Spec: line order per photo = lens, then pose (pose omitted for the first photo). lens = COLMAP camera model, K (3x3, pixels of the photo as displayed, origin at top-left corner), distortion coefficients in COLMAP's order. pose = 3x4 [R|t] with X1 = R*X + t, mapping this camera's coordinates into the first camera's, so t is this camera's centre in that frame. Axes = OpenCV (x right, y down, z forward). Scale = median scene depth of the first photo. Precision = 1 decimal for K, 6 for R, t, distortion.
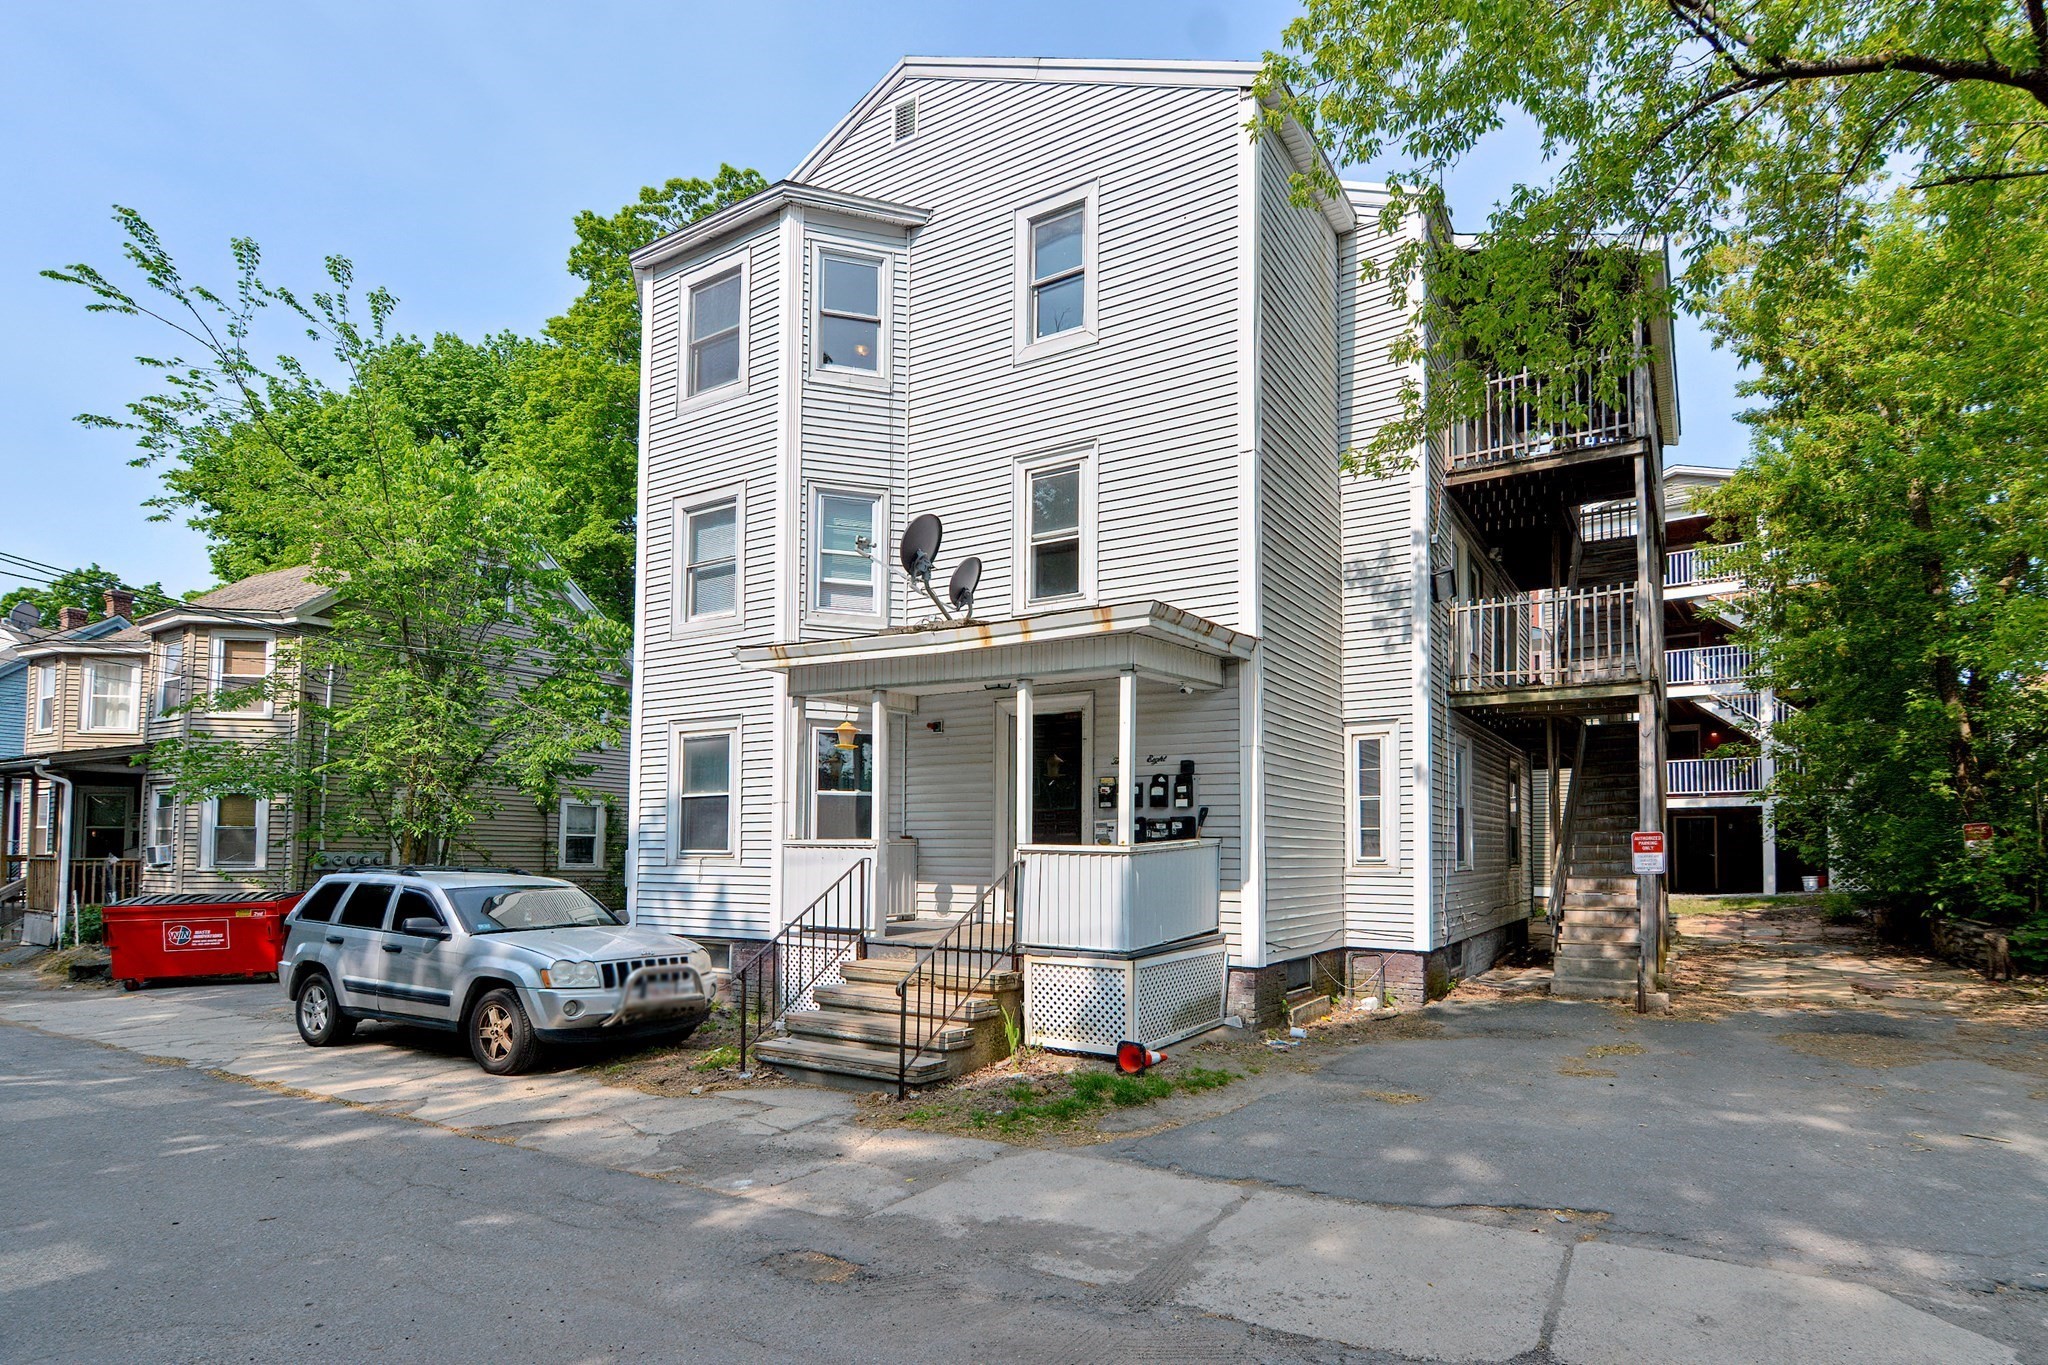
lens RADIAL K [[1023.3, 0, 1010.7], [0, 1023.3, 799.1], [0, 0, 1]] dist [0.000262, -0.003679]
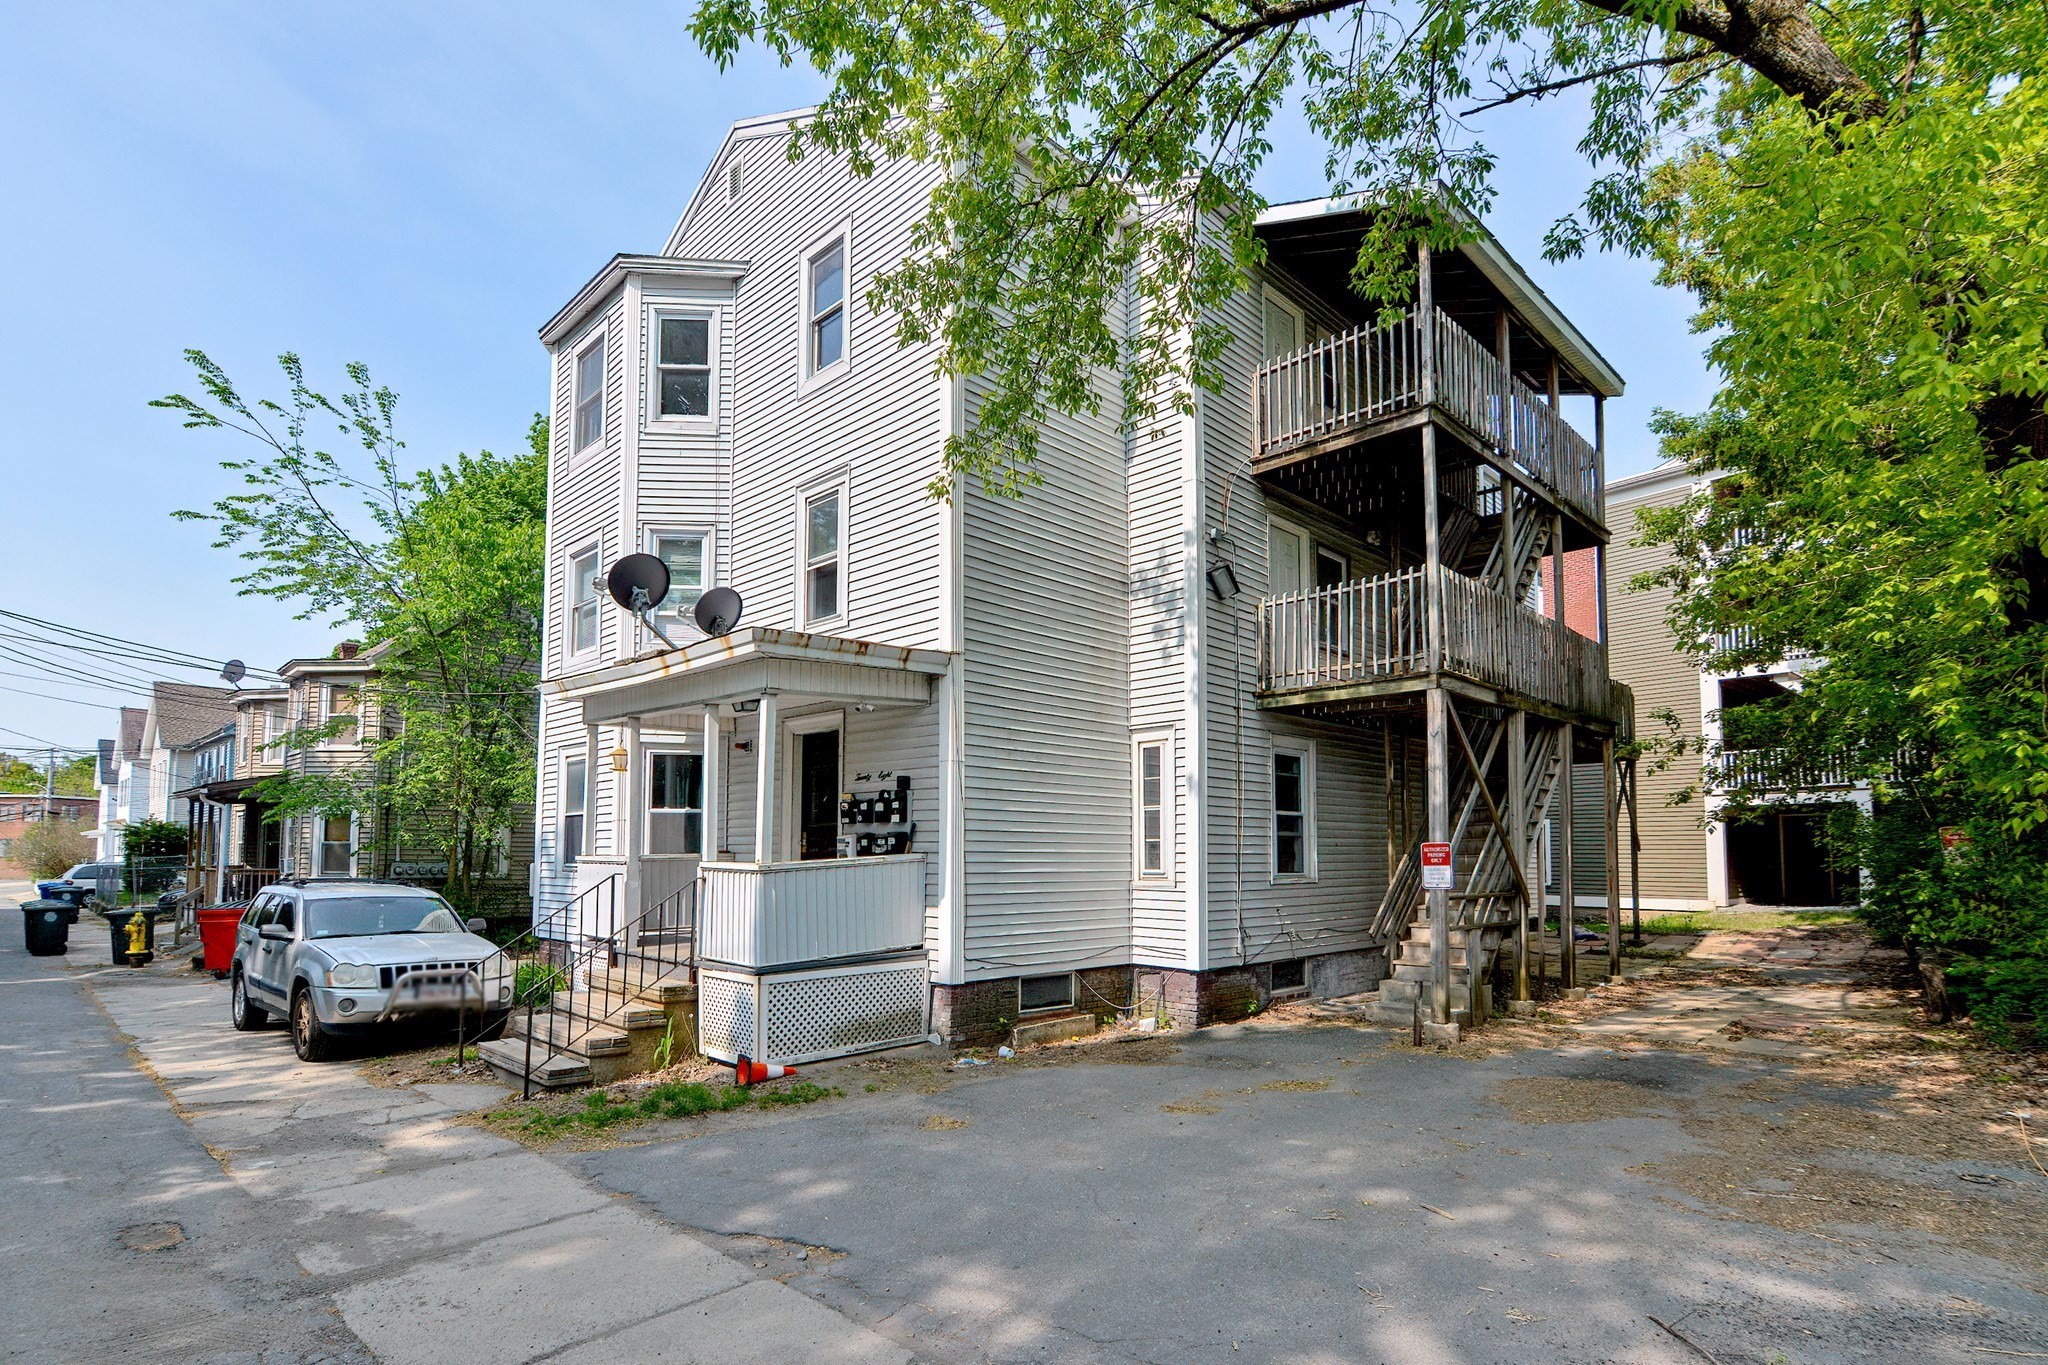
lens RADIAL K [[1023.3, 0, 1002.7], [0, 1023.3, 781.5], [0, 0, 1]] dist [0.000262, -0.003679]
pose [[0.972021, -0.021510, -0.233908, 0.462770], [0.017207, 0.999643, -0.020419, -0.009440], [0.234264, 0.015822, 0.972044, 0.040474]]
